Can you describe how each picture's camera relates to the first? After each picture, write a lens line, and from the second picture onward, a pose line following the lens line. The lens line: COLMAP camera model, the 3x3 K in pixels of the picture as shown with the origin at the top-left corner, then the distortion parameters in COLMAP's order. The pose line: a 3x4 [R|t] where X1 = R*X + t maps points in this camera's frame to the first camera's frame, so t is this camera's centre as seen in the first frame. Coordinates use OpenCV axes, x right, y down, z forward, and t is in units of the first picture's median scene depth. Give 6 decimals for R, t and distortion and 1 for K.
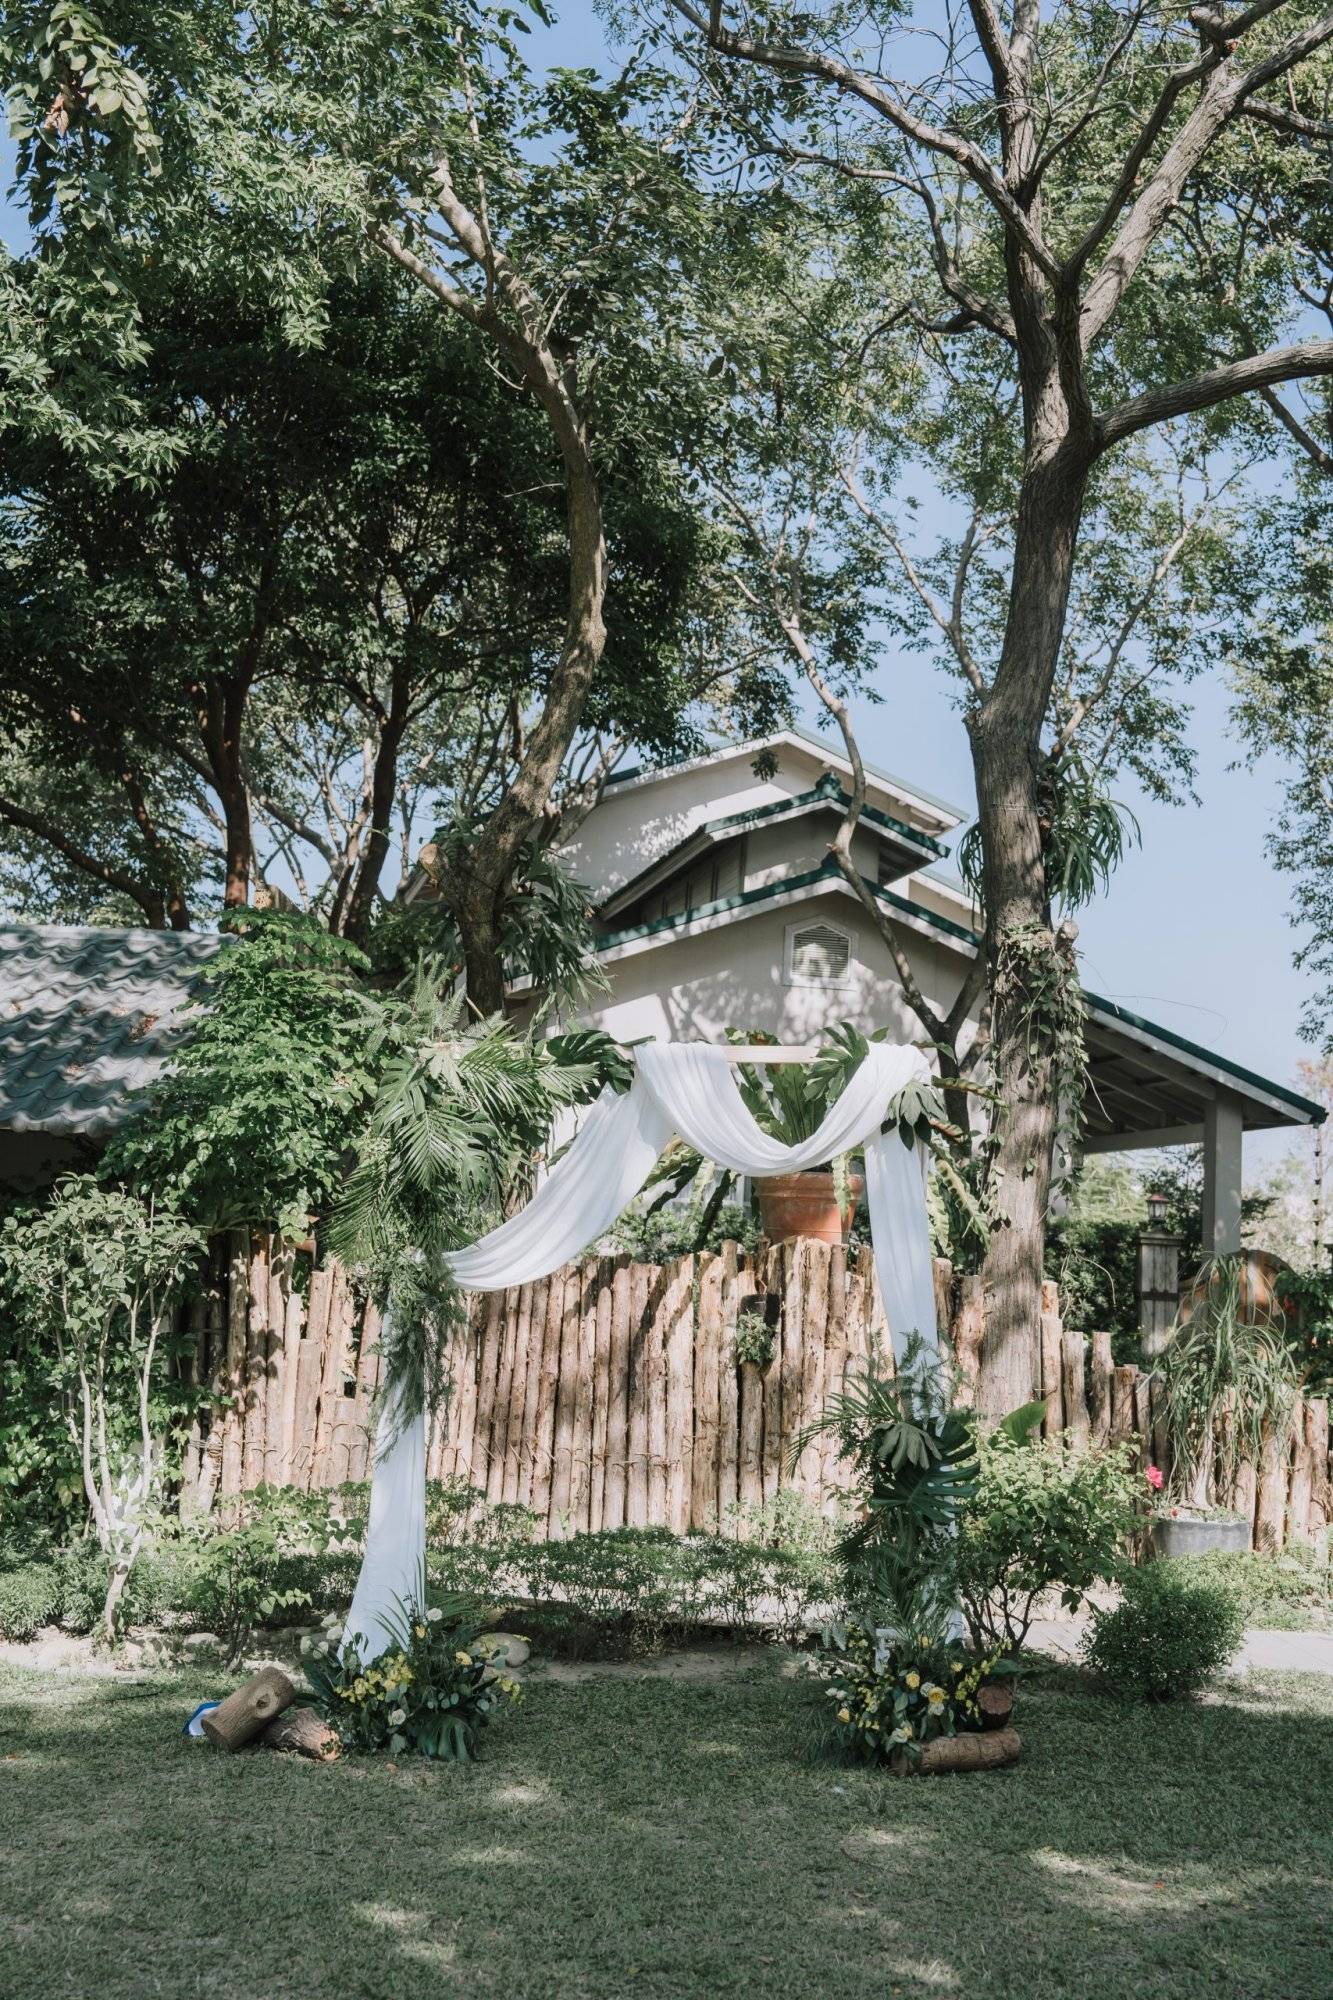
lens RADIAL K [[2088.0, 0, 661.5], [0, 2088.0, 1103.0], [0, 0, 1]] dist [-0.002026, 0.687507]
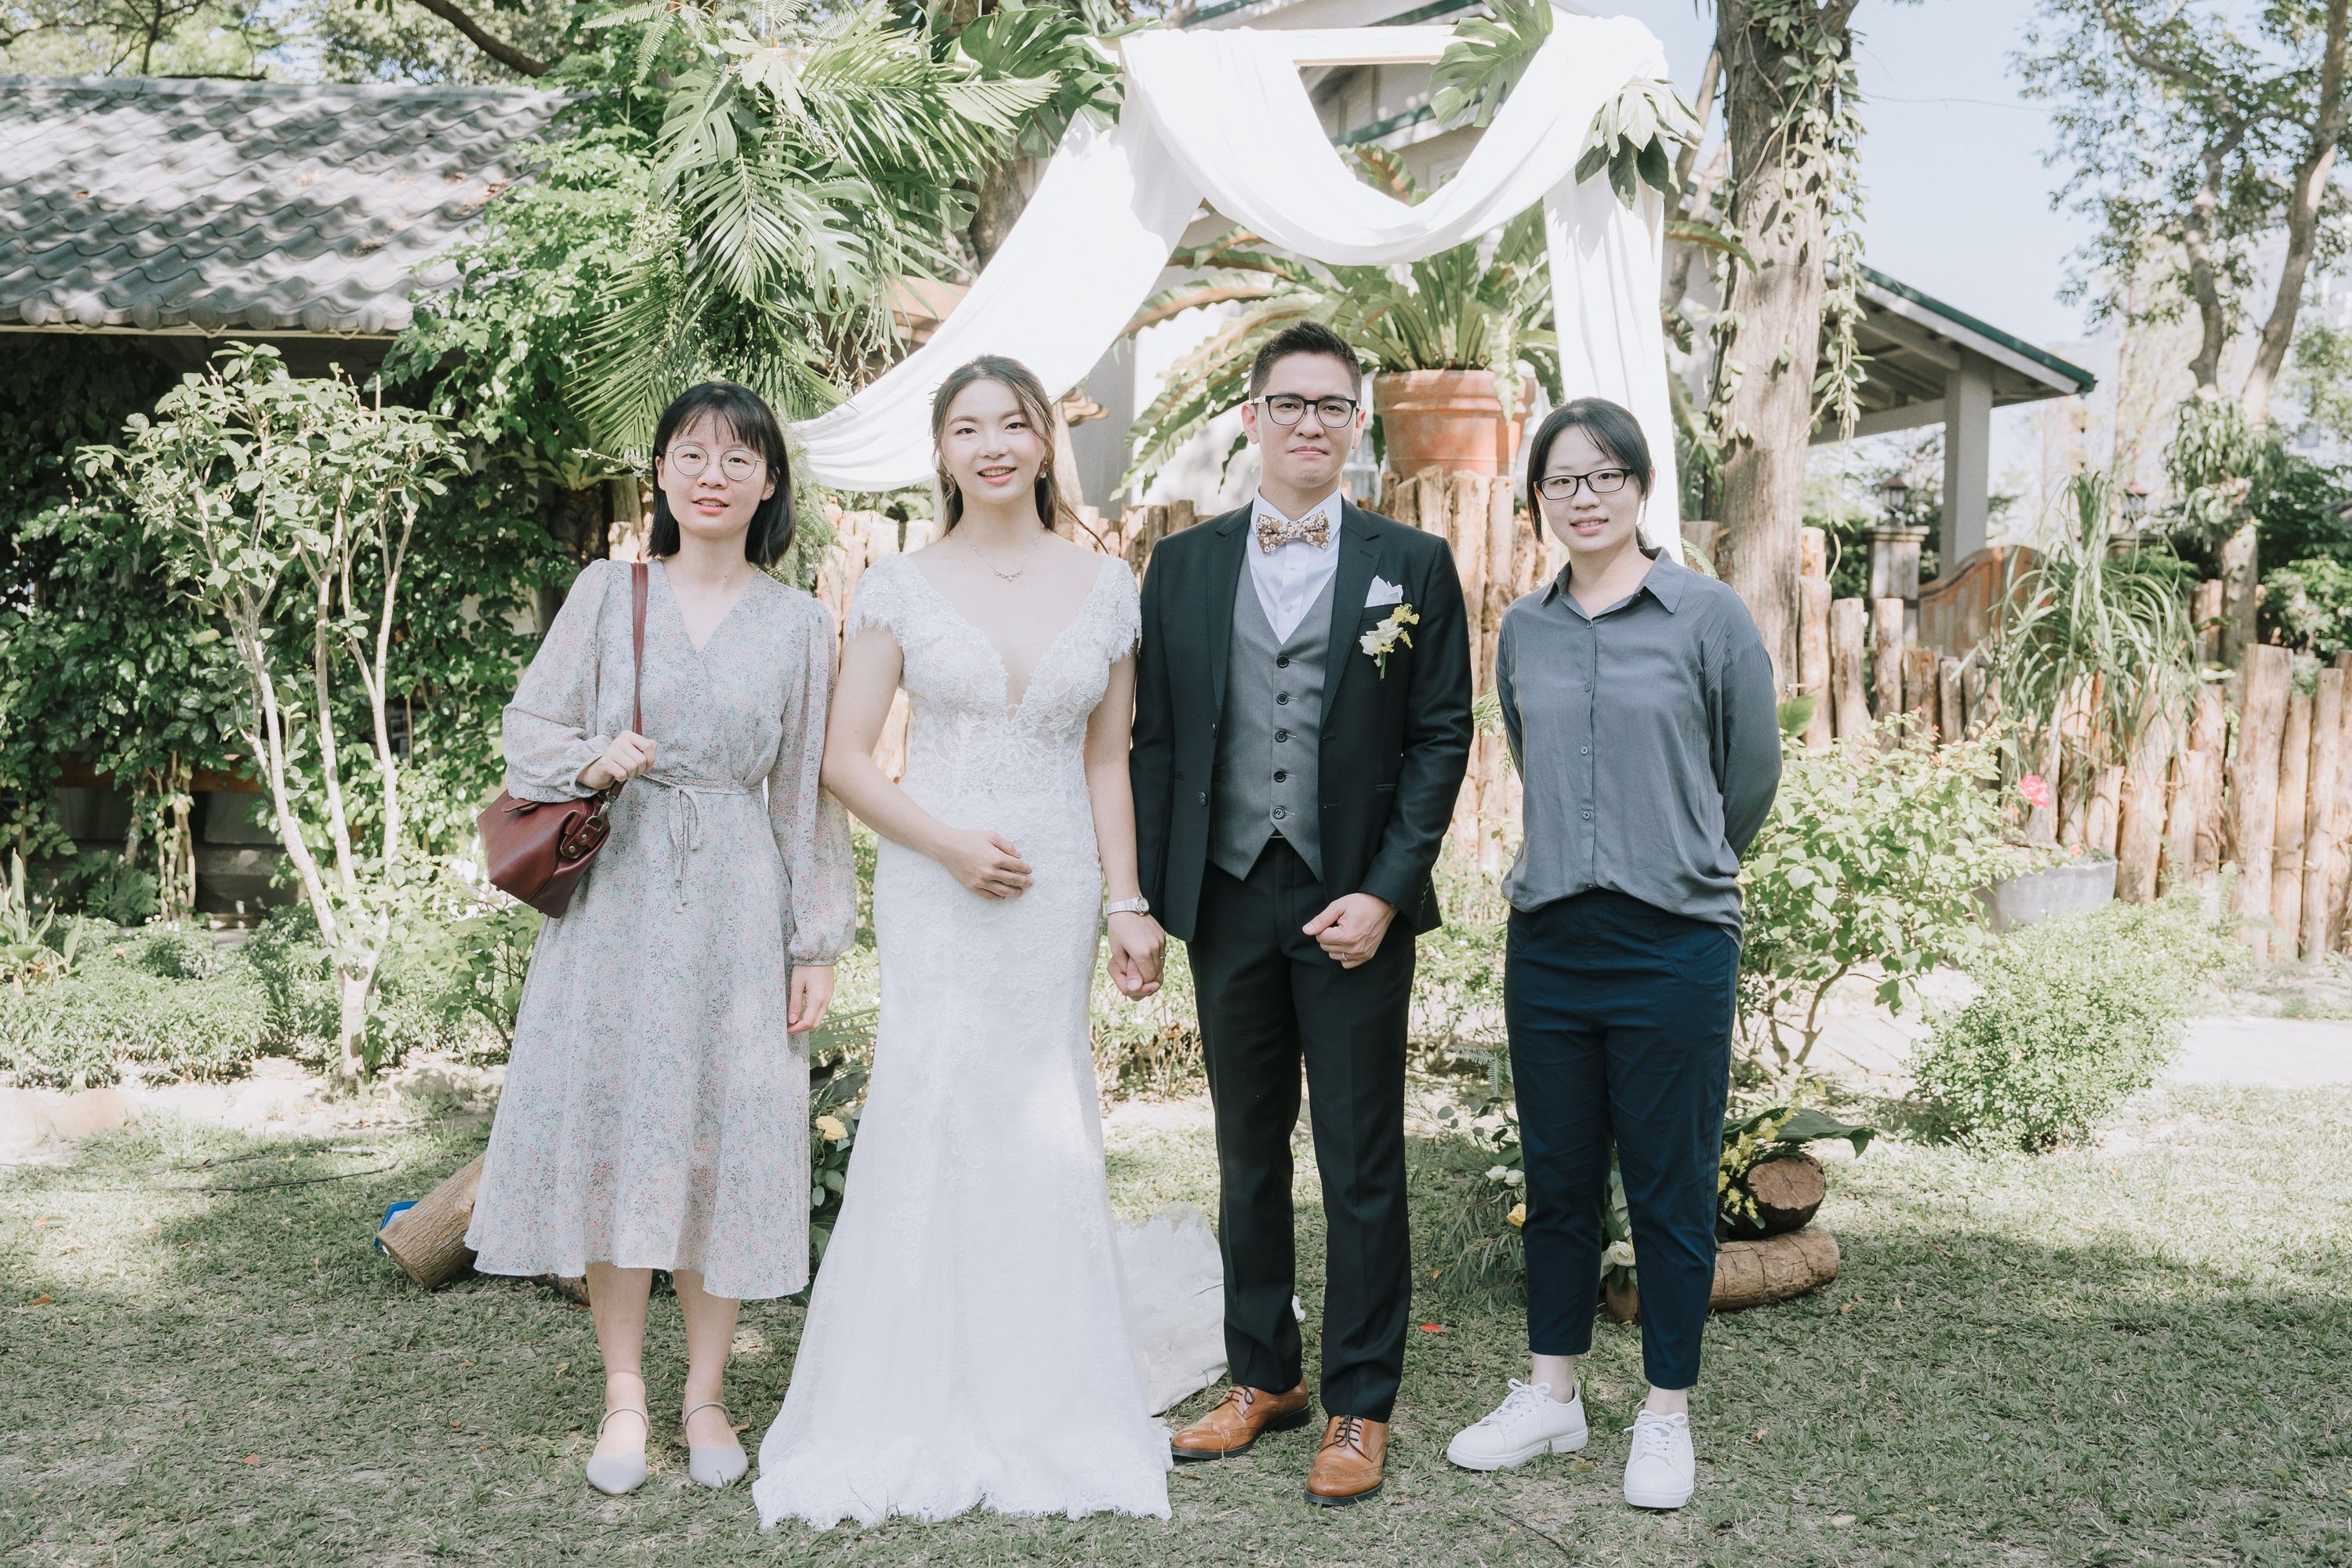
lens RADIAL K [[2354.2, 0, 1202.2], [0, 2354.2, 742.7], [0, 0, 1]] dist [-0.048659, 0.106344]
pose [[0.998788, -0.022546, -0.043755, 0.019312], [0.028189, 0.990721, 0.132954, 0.046739], [0.040351, -0.134027, 0.990156, 0.224781]]
